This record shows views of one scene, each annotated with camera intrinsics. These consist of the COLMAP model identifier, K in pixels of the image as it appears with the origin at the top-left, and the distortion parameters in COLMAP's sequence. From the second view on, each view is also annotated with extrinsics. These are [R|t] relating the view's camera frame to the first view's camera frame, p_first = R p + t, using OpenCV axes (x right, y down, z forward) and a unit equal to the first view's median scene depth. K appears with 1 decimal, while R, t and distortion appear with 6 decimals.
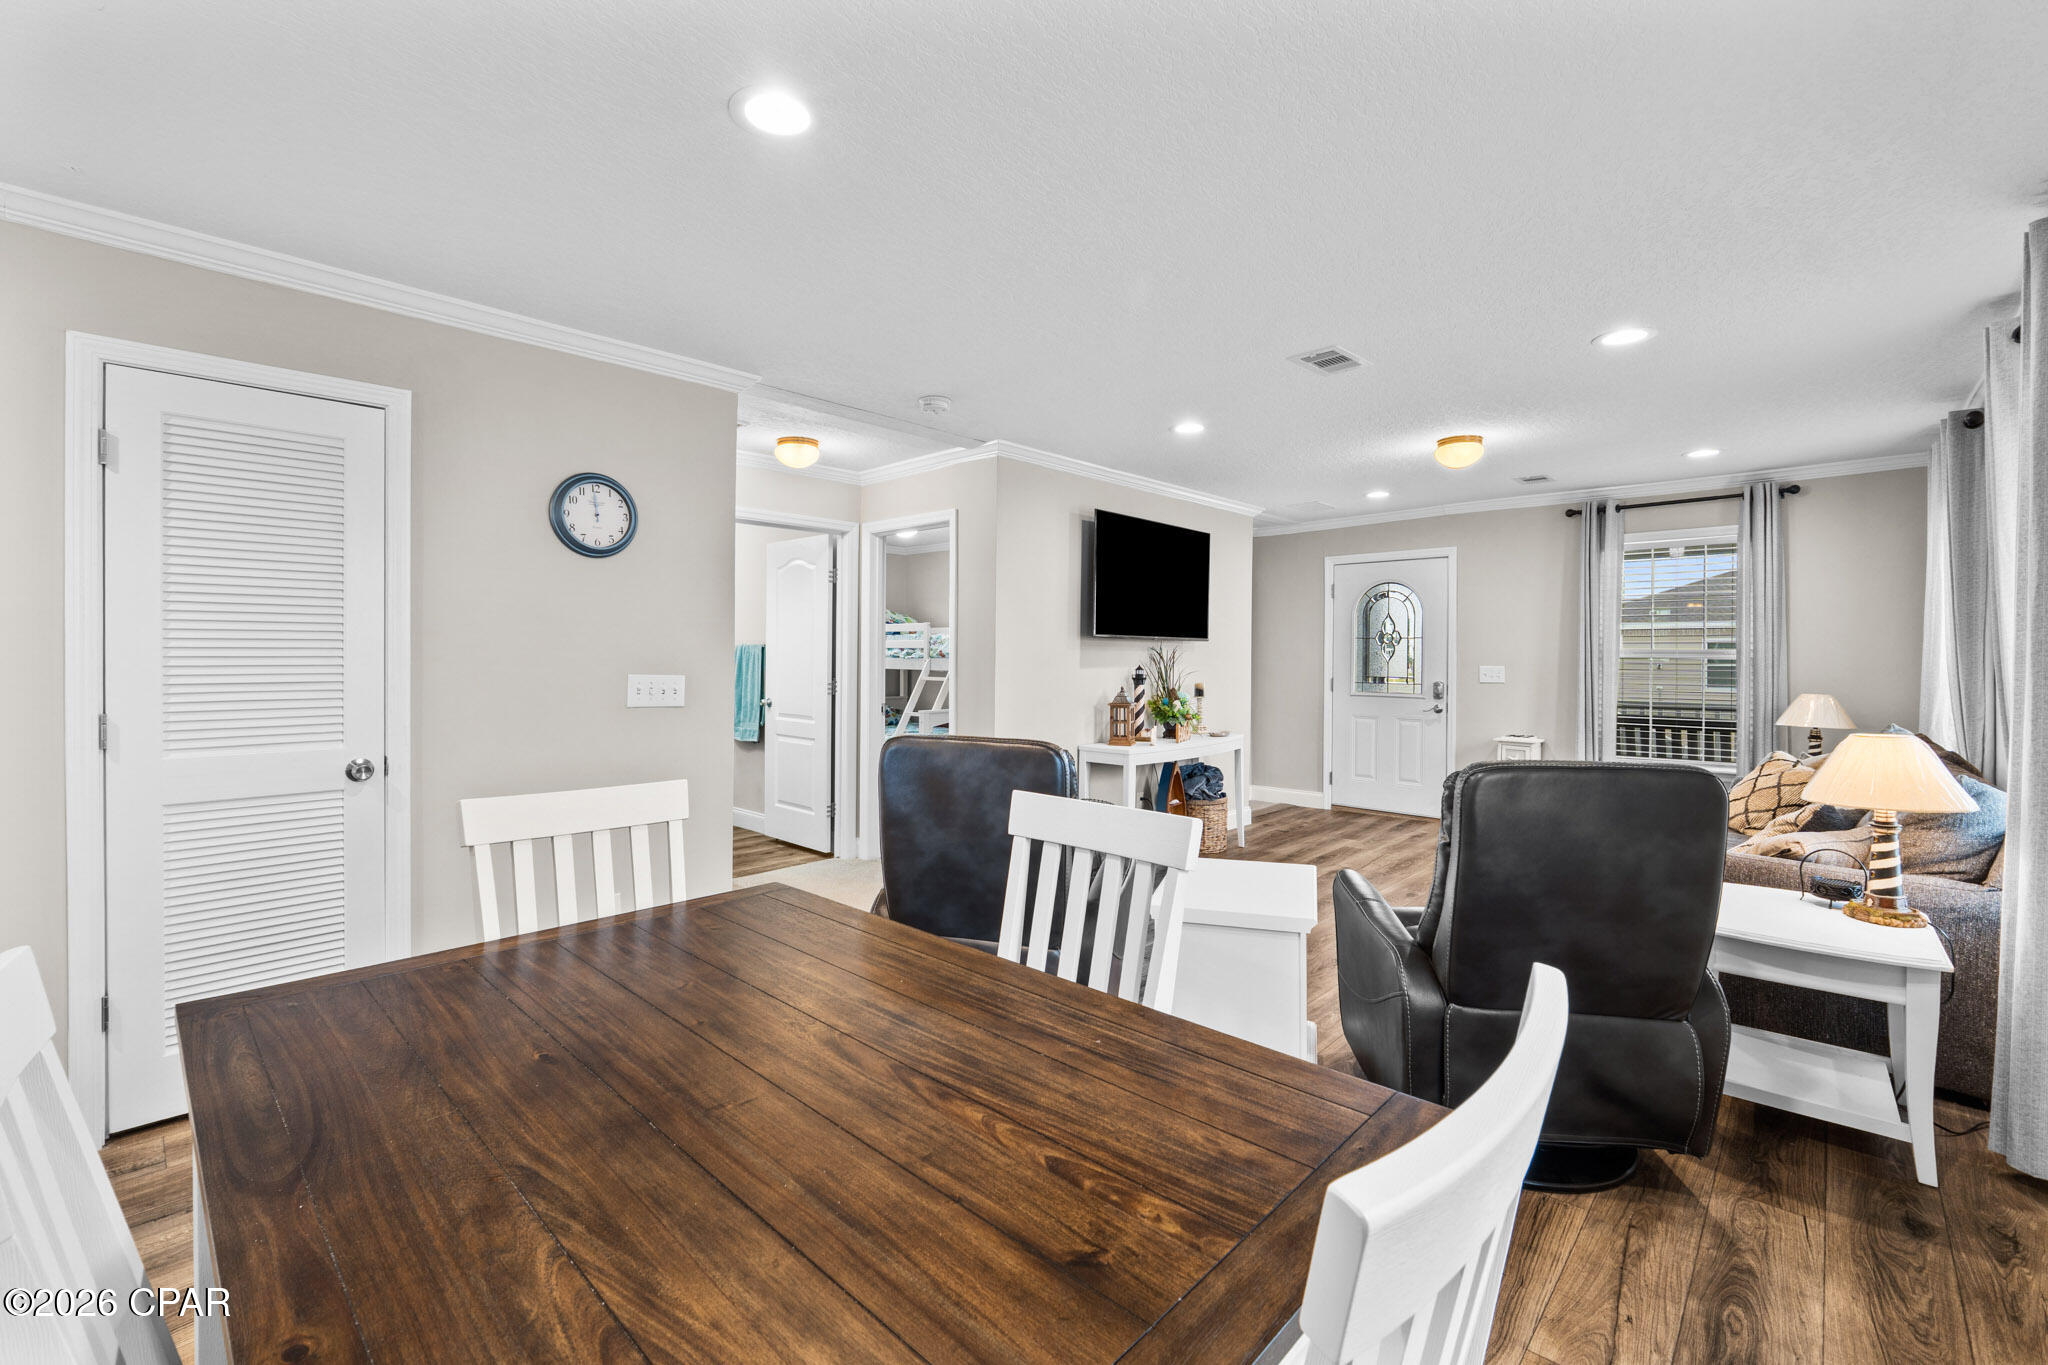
lens RADIAL K [[876.8, 0, 1015.5], [0, 876.8, 673.5], [0, 0, 1]] dist [-0.002899, -0.001168]
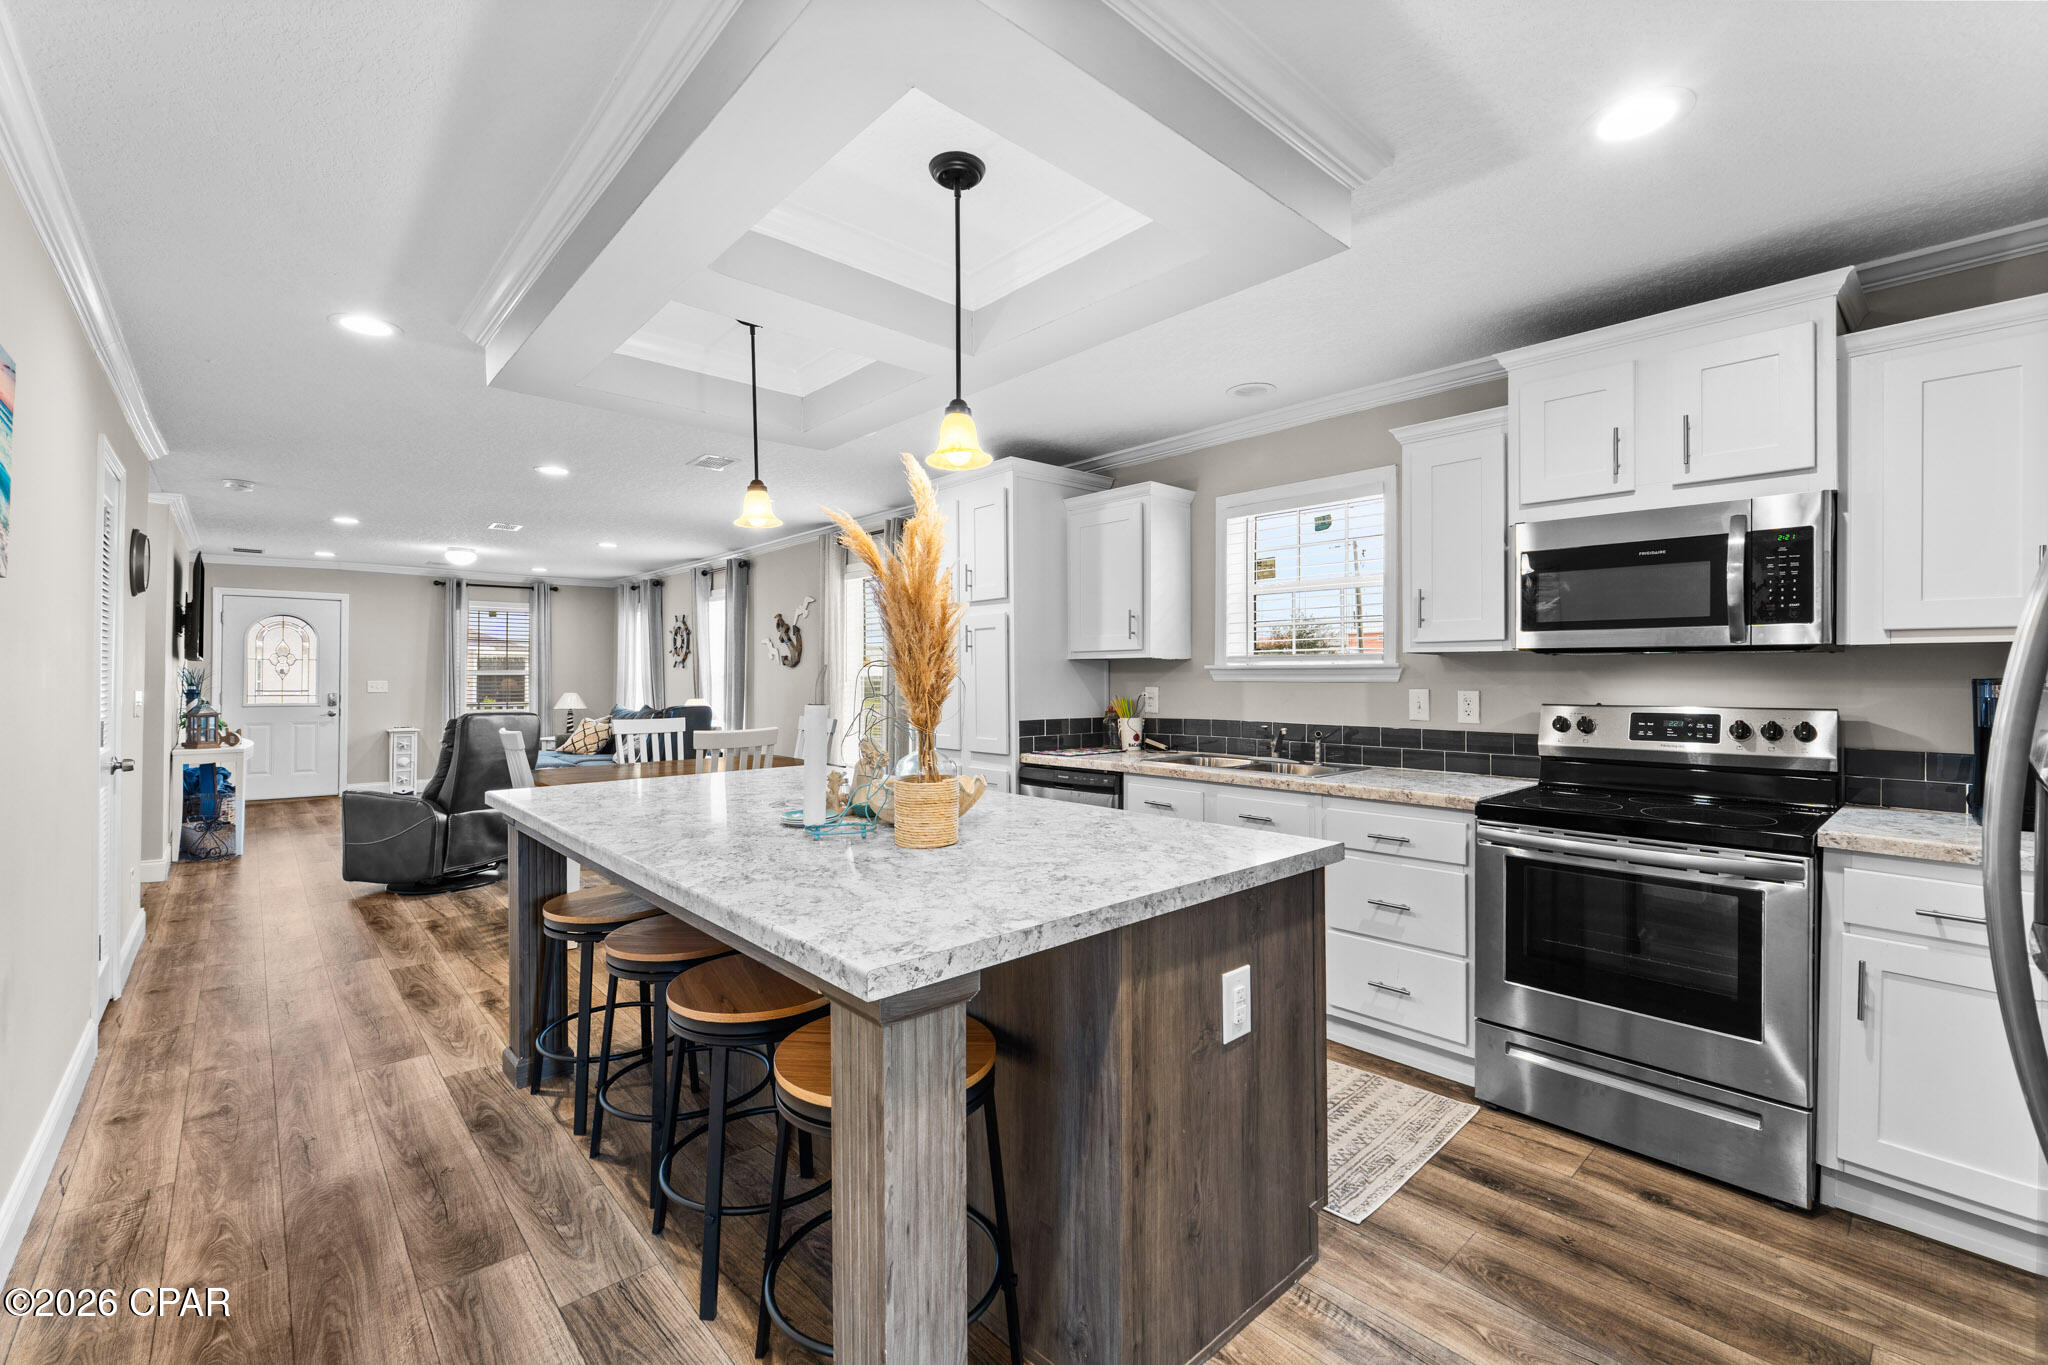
lens RADIAL K [[876.8, 0, 1044.1], [0, 876.8, 701.6], [0, 0, 1]] dist [-0.002899, -0.001168]
pose [[0.059899, -0.031057, 0.997721, -1.015548], [0.017180, 0.999400, 0.030078, 0.001347], [-0.998057, 0.015339, 0.060396, -0.210822]]
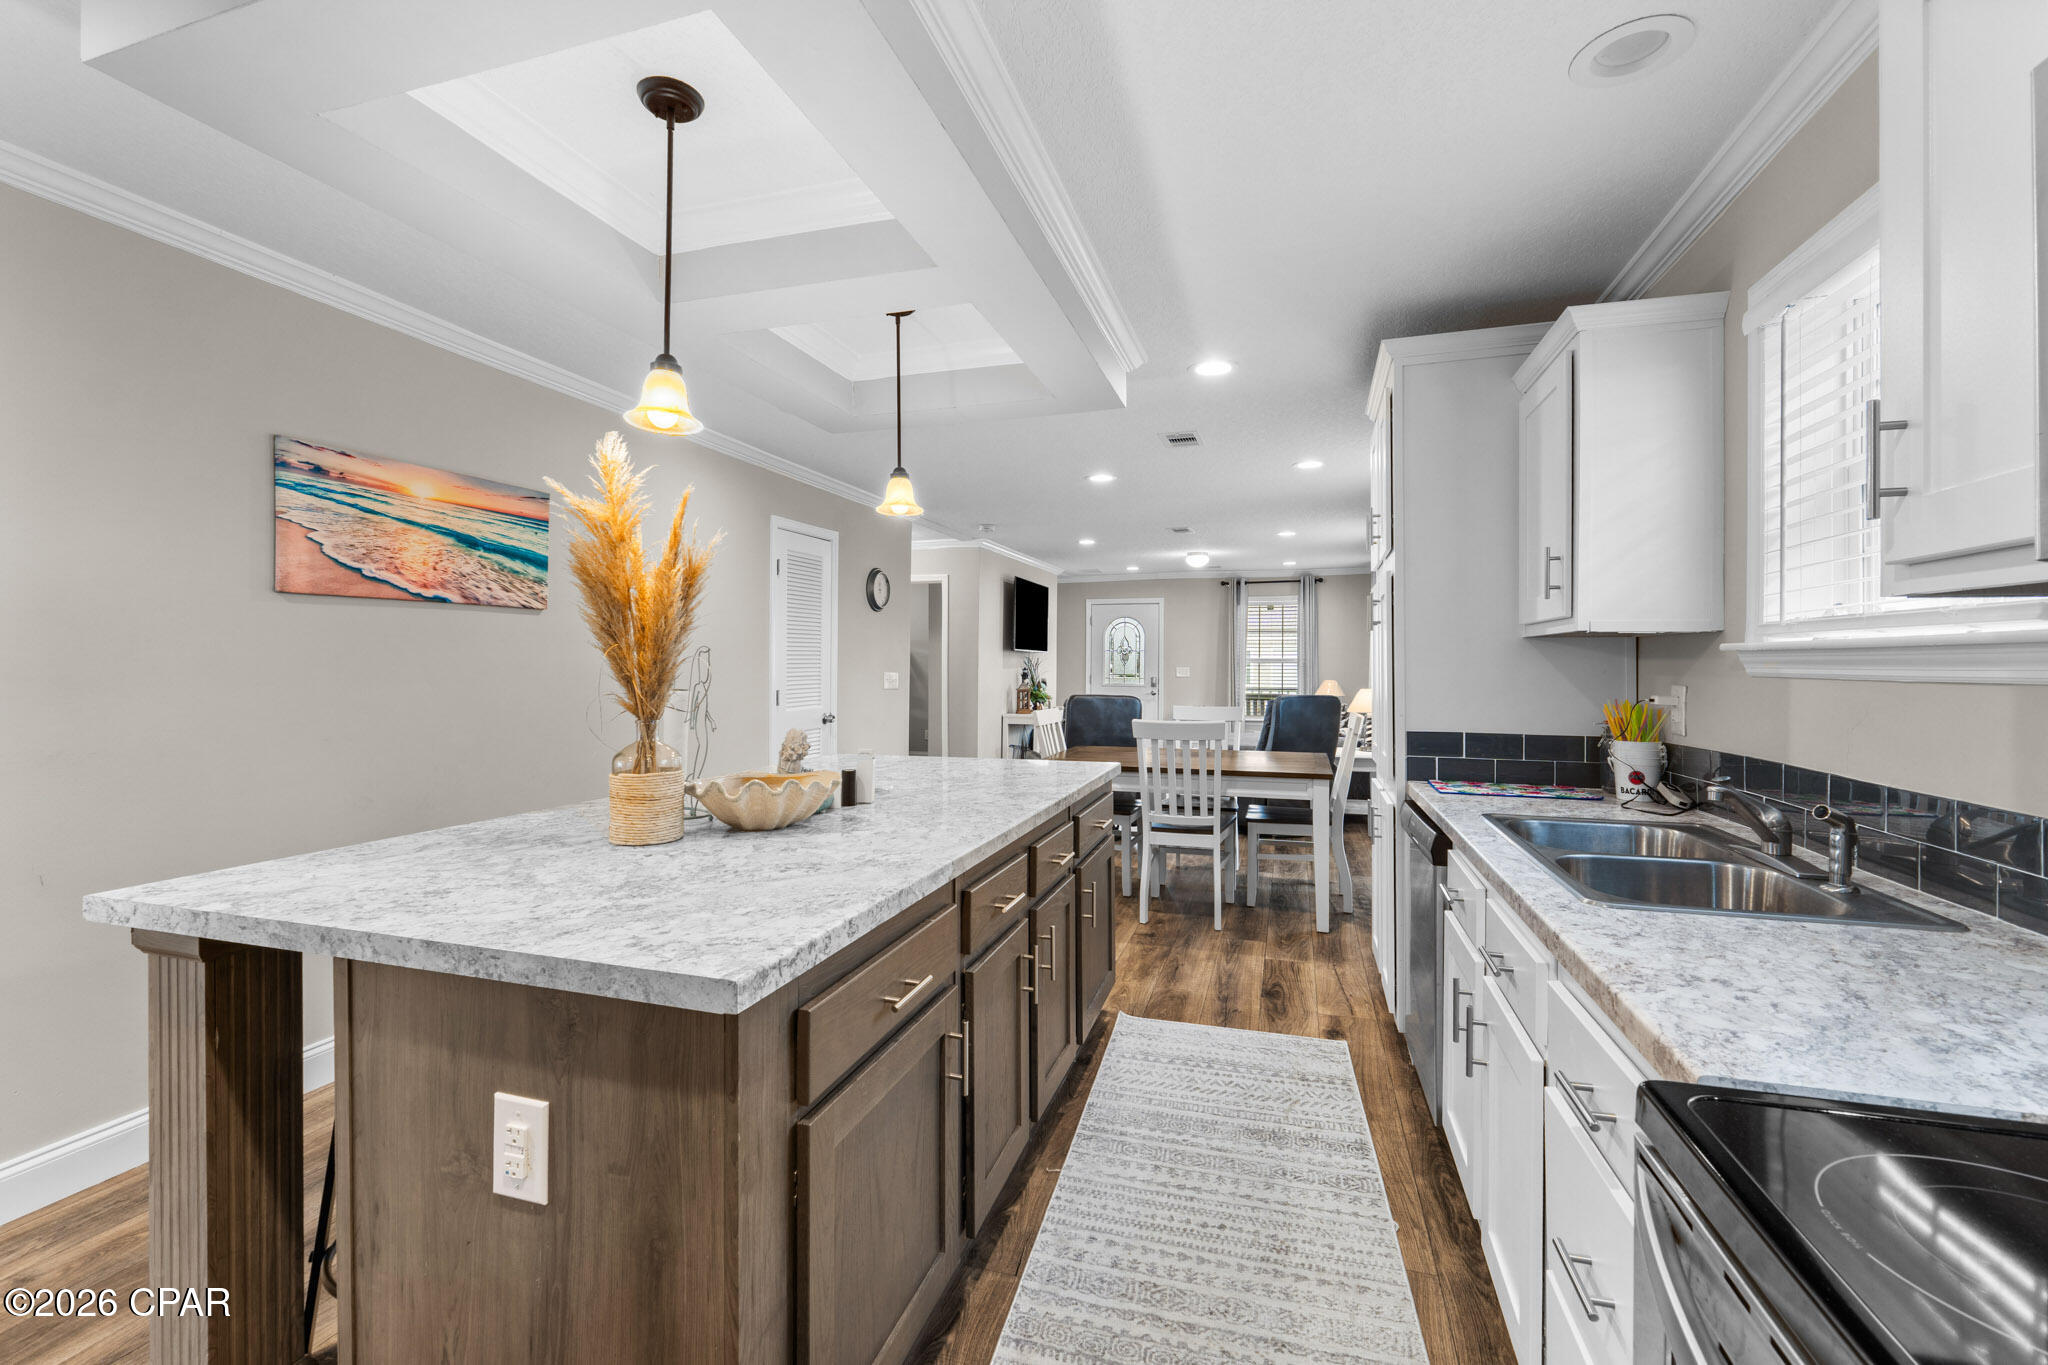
lens RADIAL K [[876.8, 0, 1011.3], [0, 876.8, 682.4], [0, 0, 1]] dist [-0.002899, -0.001168]
pose [[0.903684, -0.009878, 0.428086, -0.639107], [0.007322, 0.999944, 0.007618, 0.007340], [-0.428137, -0.003750, 0.903706, -0.540312]]
